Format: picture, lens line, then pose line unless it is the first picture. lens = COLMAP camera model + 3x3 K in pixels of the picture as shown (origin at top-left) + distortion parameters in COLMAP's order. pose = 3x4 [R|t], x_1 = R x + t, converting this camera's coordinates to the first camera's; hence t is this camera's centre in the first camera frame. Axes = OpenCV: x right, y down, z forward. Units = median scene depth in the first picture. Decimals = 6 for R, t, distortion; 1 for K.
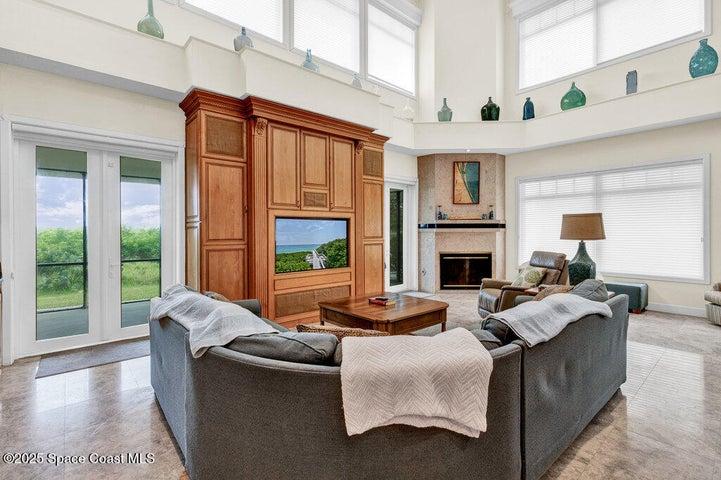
lens RADIAL K [[335.2, 0, 359.5], [0, 335.2, 233.0], [0, 0, 1]] dist [0.004745, 0.000241]
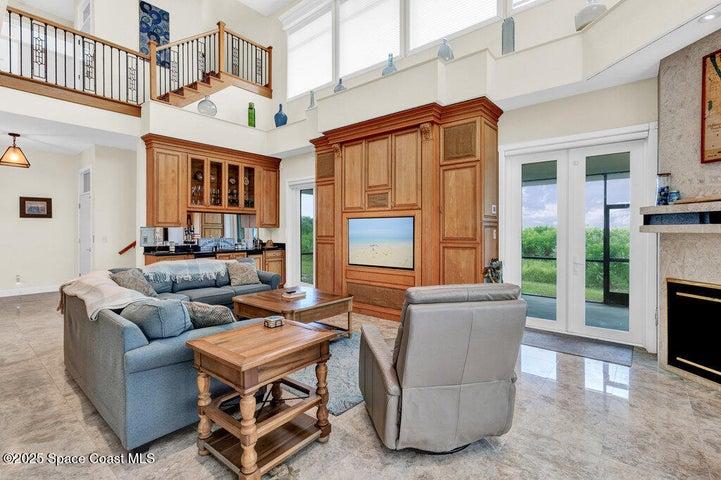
lens RADIAL K [[332.8, 0, 360.9], [0, 332.8, 227.3], [0, 0, 1]] dist [0.001213, 0.000435]
pose [[0.168341, -0.007294, -0.985702, 0.807725], [-0.005911, 0.999947, -0.008408, -0.005281], [0.985711, 0.007242, 0.168289, 0.707841]]
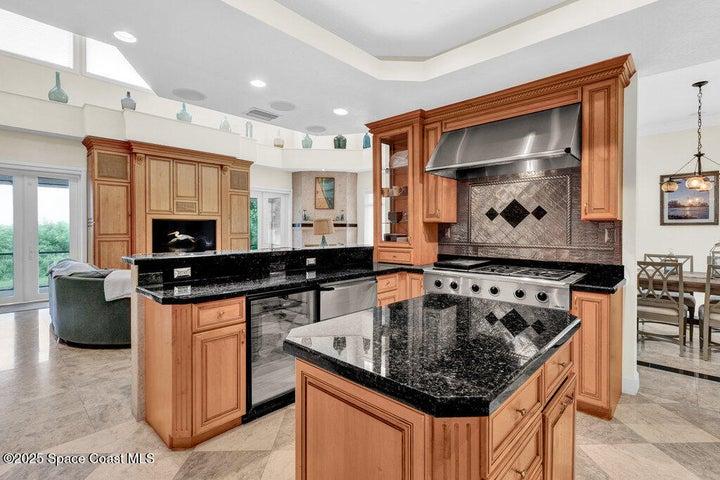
lens RADIAL K [[335.5, 0, 362.2], [0, 335.5, 233.2], [0, 0, 1]] dist [-0.000125, -0.000346]
pose [[0.994527, 0.000729, 0.104478, 0.437446], [-0.001423, 0.999977, 0.006577, 0.003020], [-0.104471, -0.006689, 0.994505, -0.486759]]
